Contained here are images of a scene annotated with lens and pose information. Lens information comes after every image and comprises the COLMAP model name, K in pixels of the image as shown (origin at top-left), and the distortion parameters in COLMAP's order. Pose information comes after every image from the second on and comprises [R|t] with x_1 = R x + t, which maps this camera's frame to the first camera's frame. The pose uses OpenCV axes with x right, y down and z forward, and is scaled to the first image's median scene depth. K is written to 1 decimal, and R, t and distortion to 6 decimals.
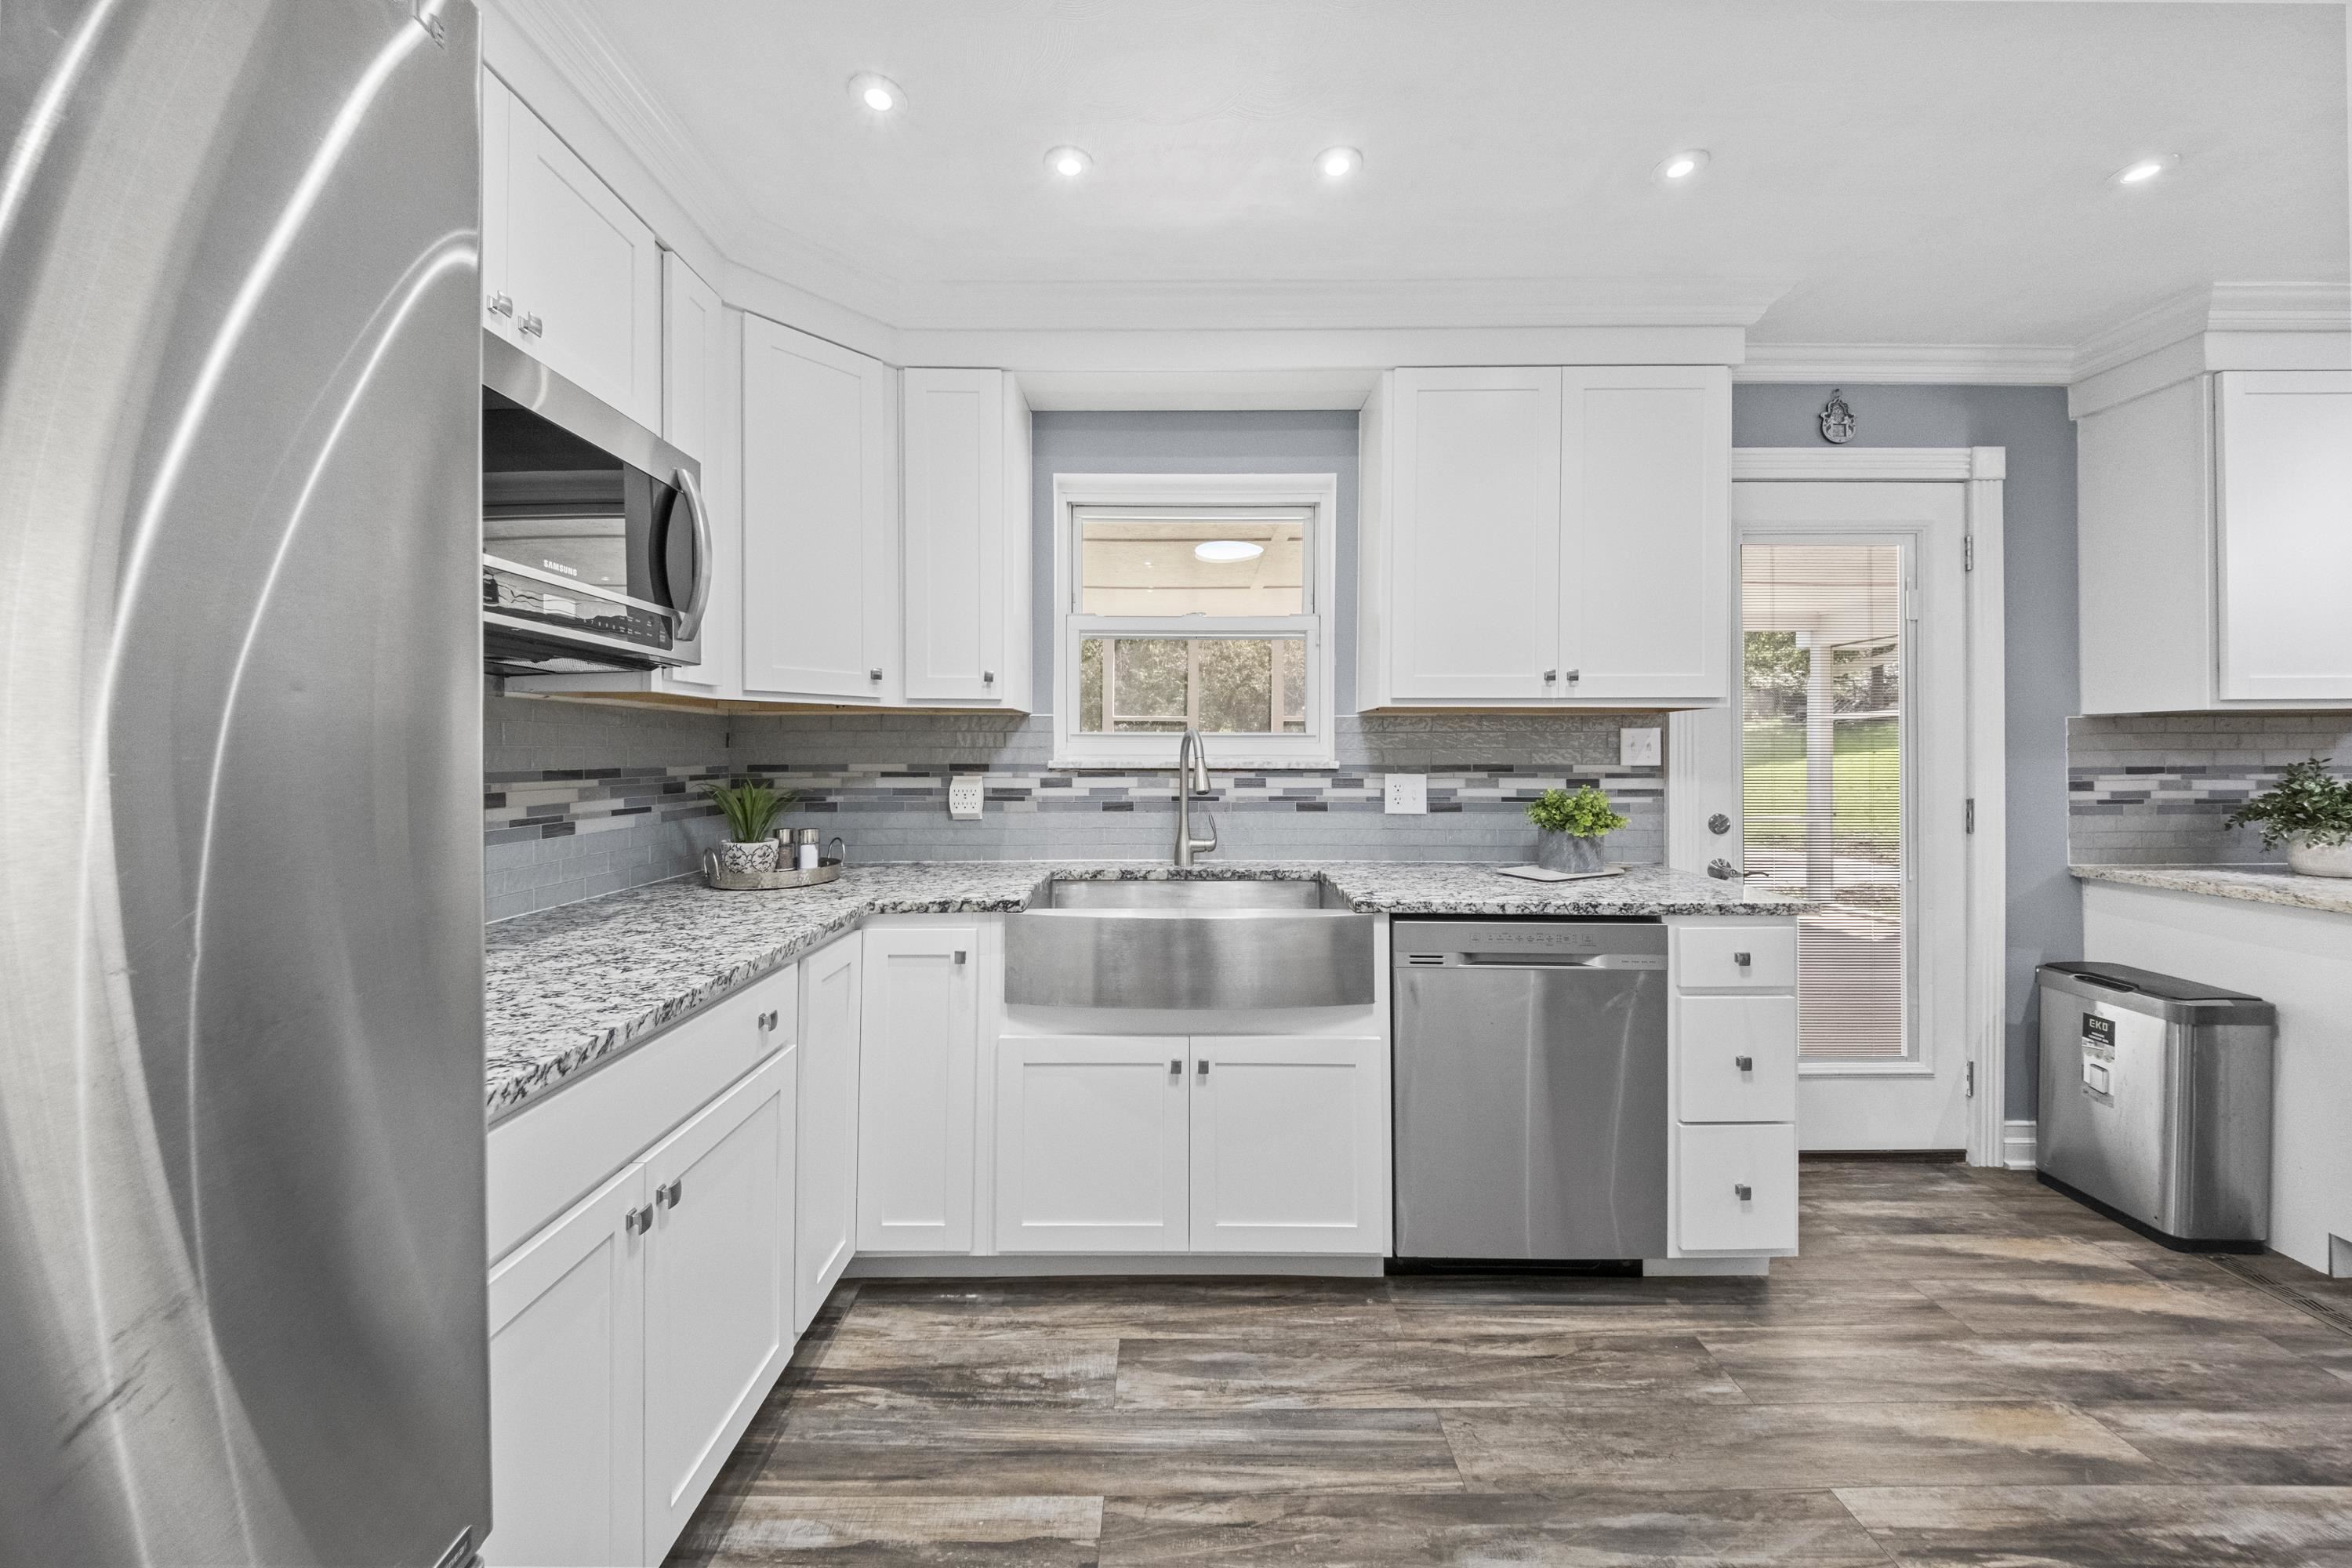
lens RADIAL K [[804.2, 0, 1173.1], [0, 804.2, 751.7], [0, 0, 1]] dist [0.035814, -0.018615]
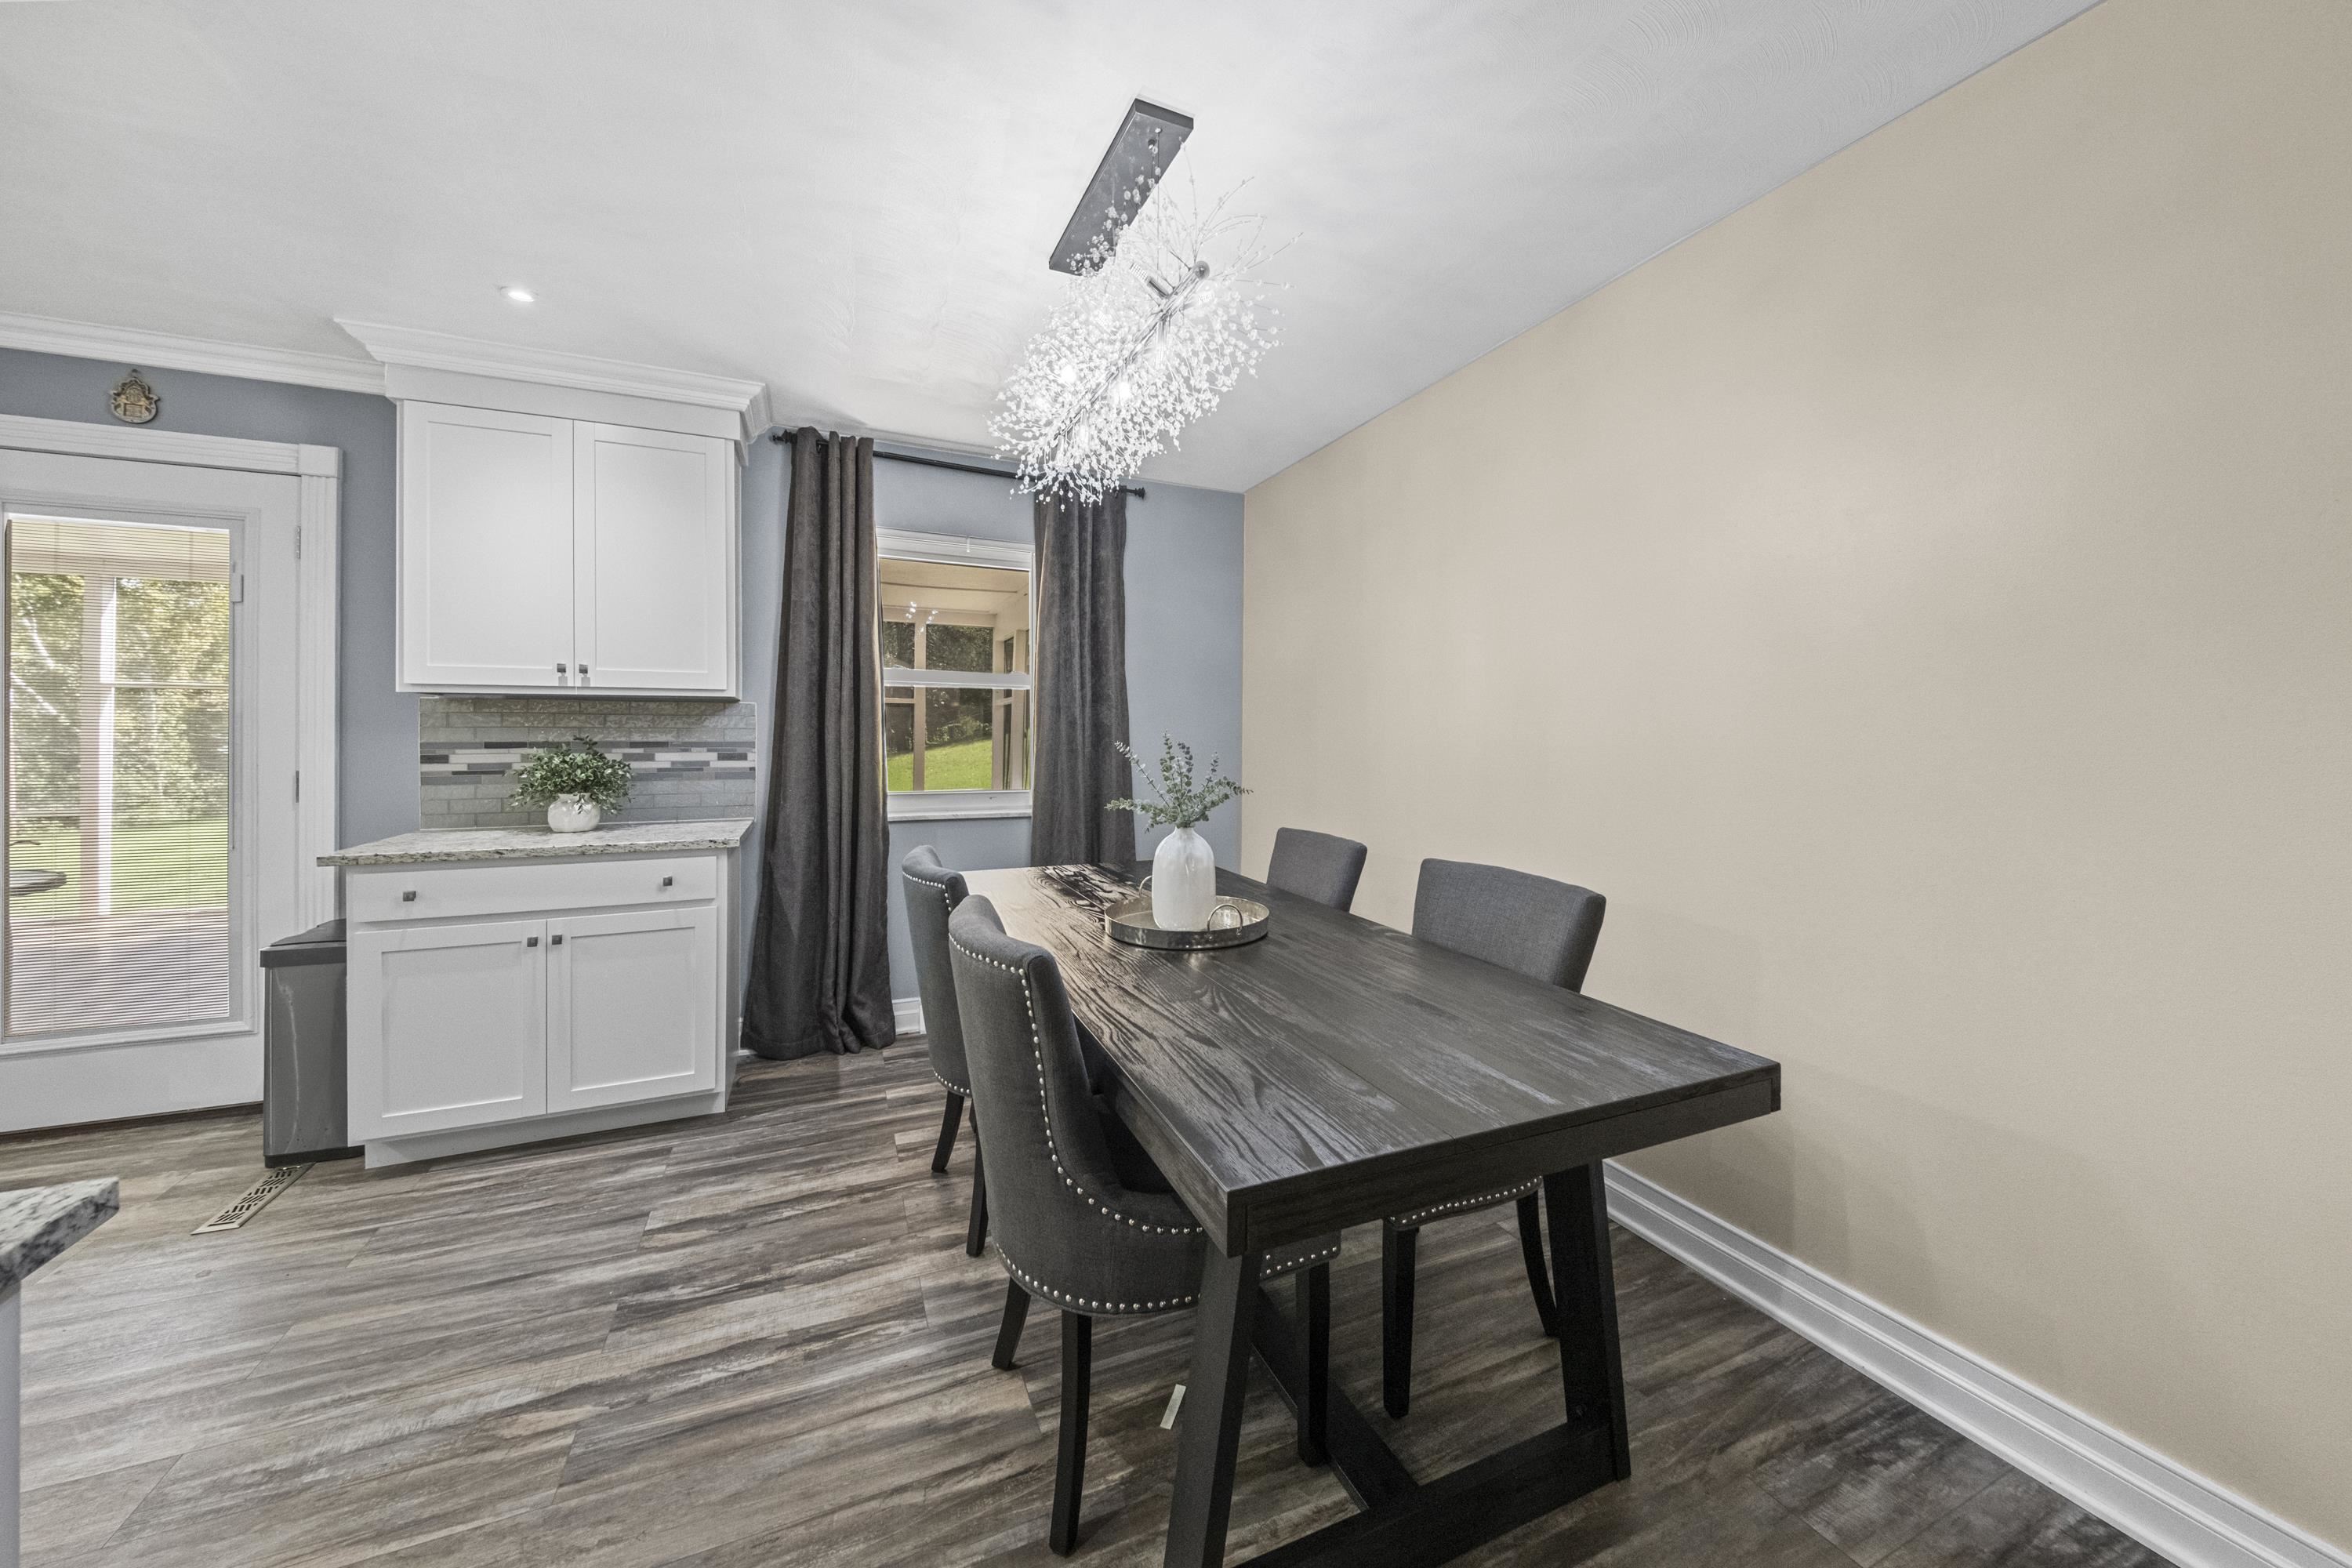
lens RADIAL K [[819.7, 0, 1182.7], [0, 819.7, 739.2], [0, 0, 1]] dist [-0.019488, -0.000060]
pose [[0.909894, 0.005654, 0.414801, 1.600664], [-0.007365, 0.999970, 0.002525, 0.004342], [-0.414775, -0.005352, 0.909908, -0.438108]]
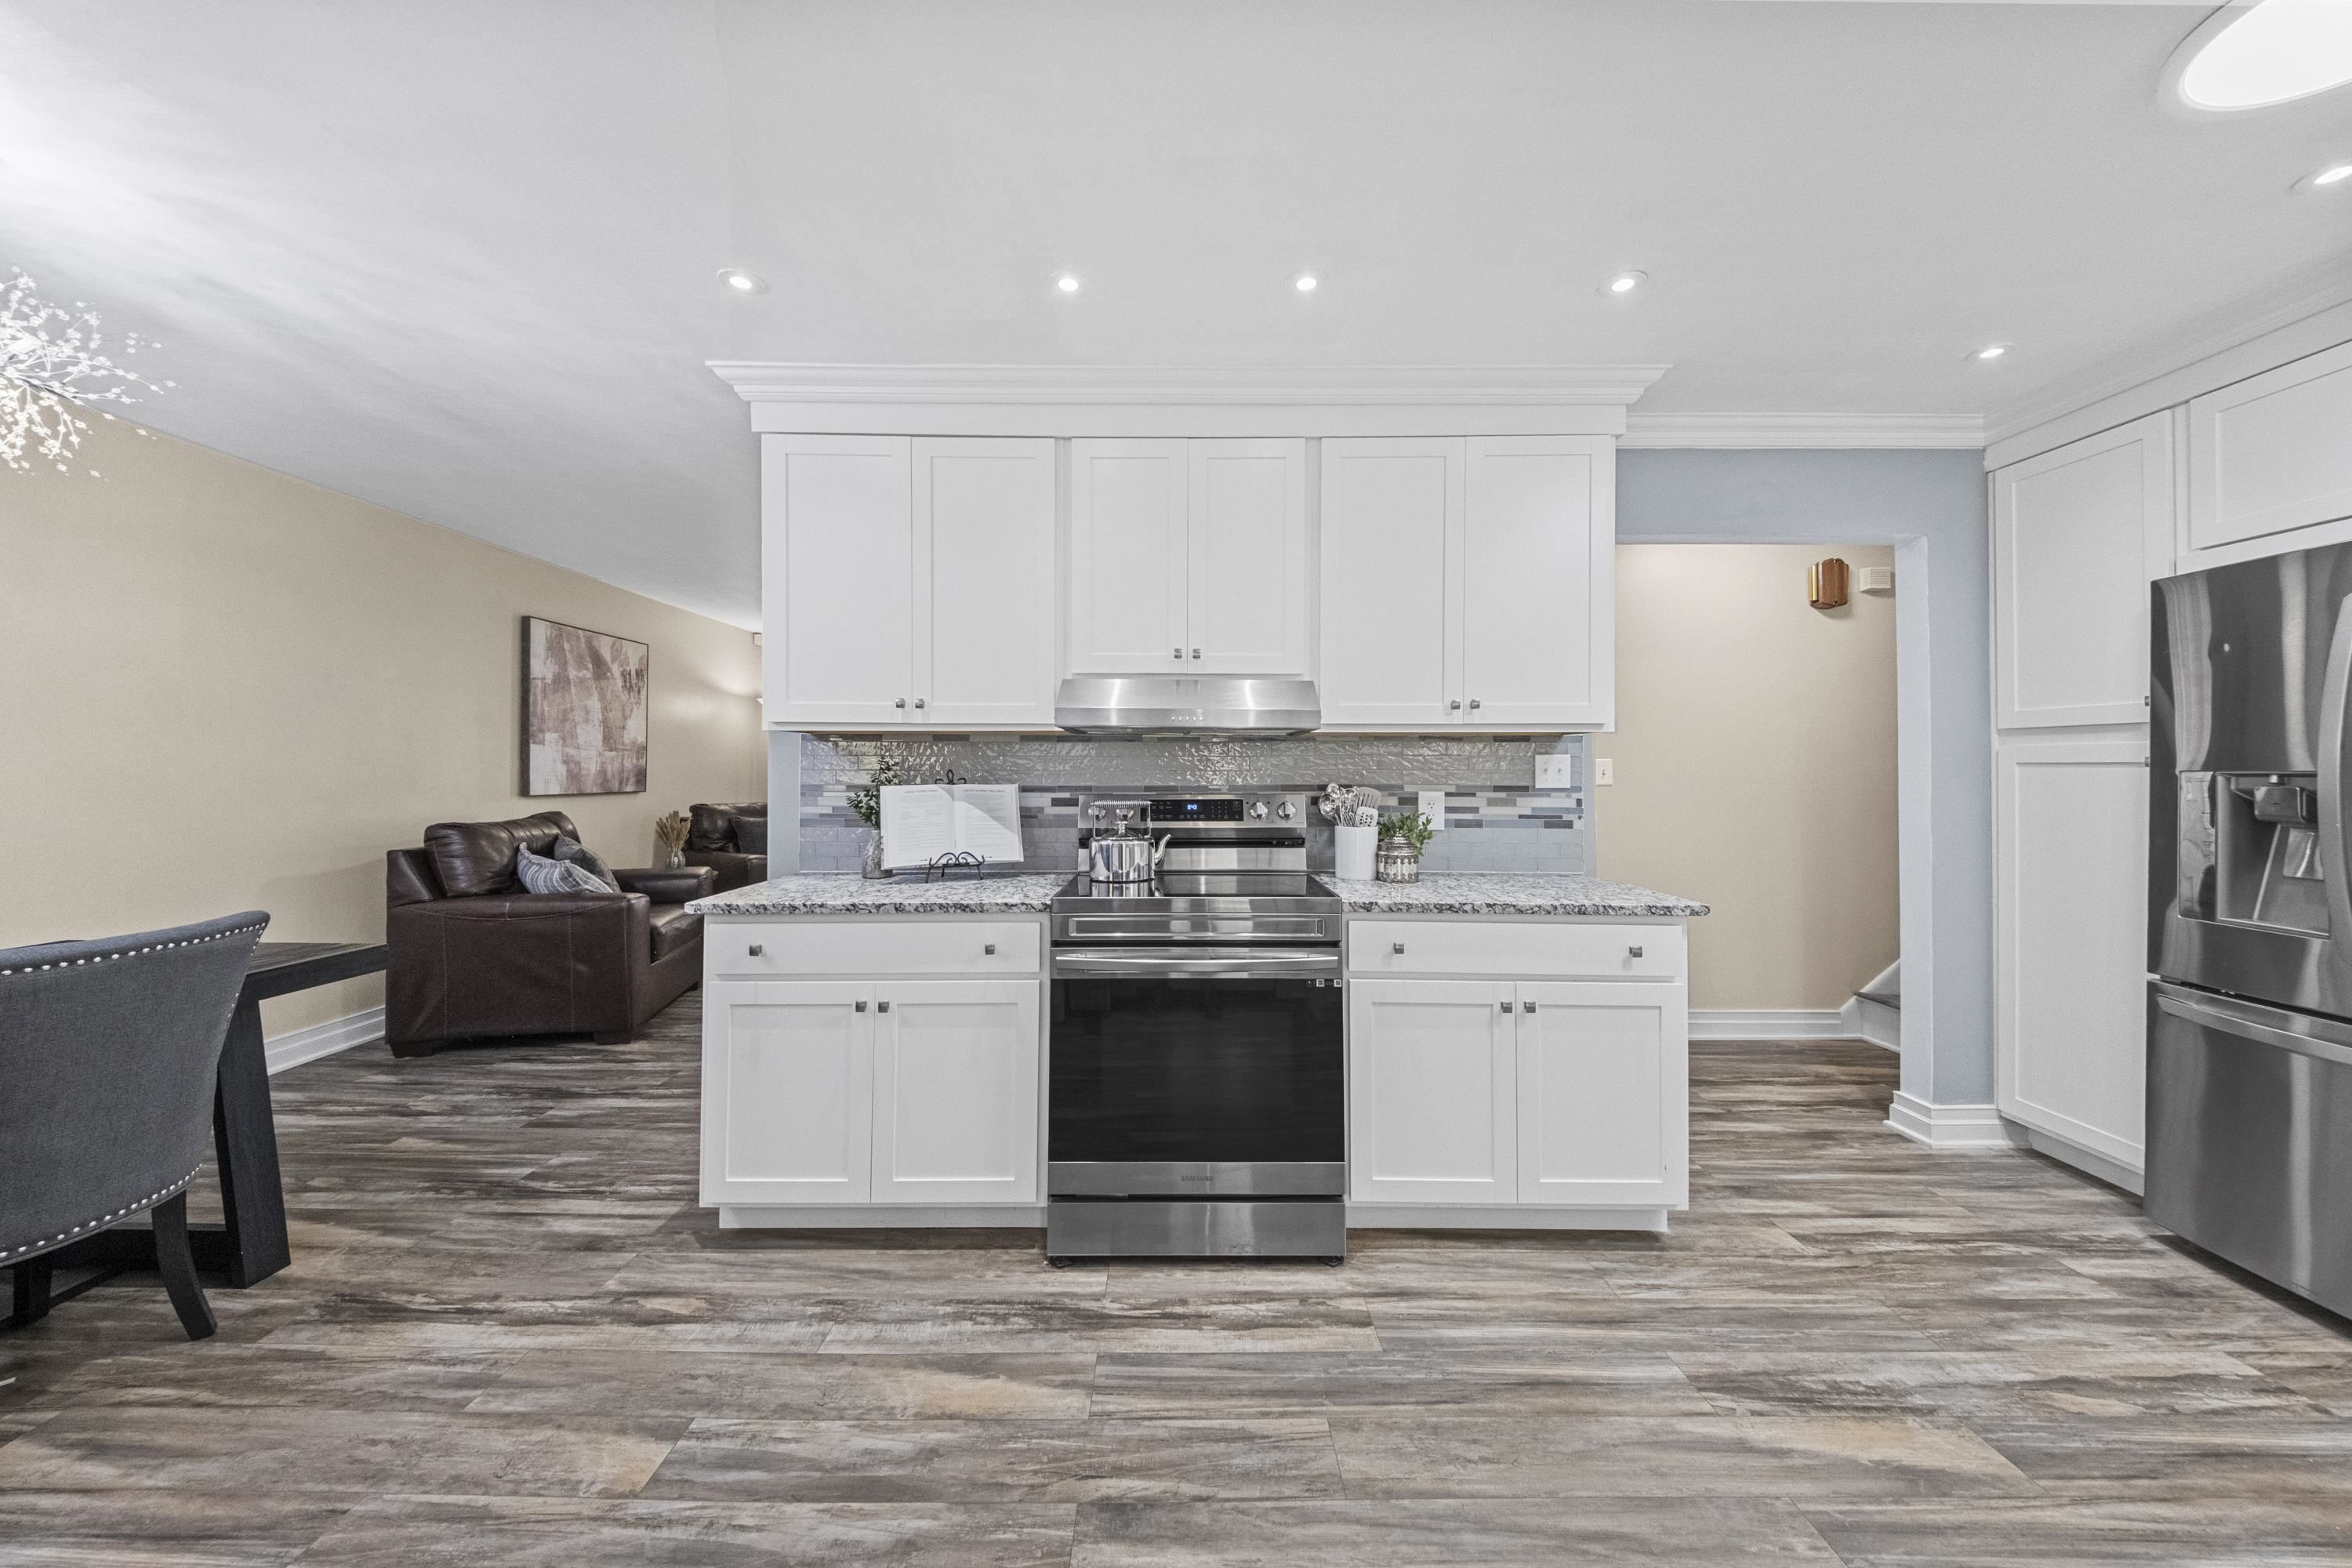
lens RADIAL K [[829.5, 0, 1181.8], [0, 829.5, 751.8], [0, 0, 1]] dist [-0.002845, -0.000544]
pose [[-0.999970, -0.007736, -0.000578, 0.883290], [-0.007718, 0.999628, -0.026150, 0.001130], [0.000780, -0.026145, -0.999658, 0.786451]]
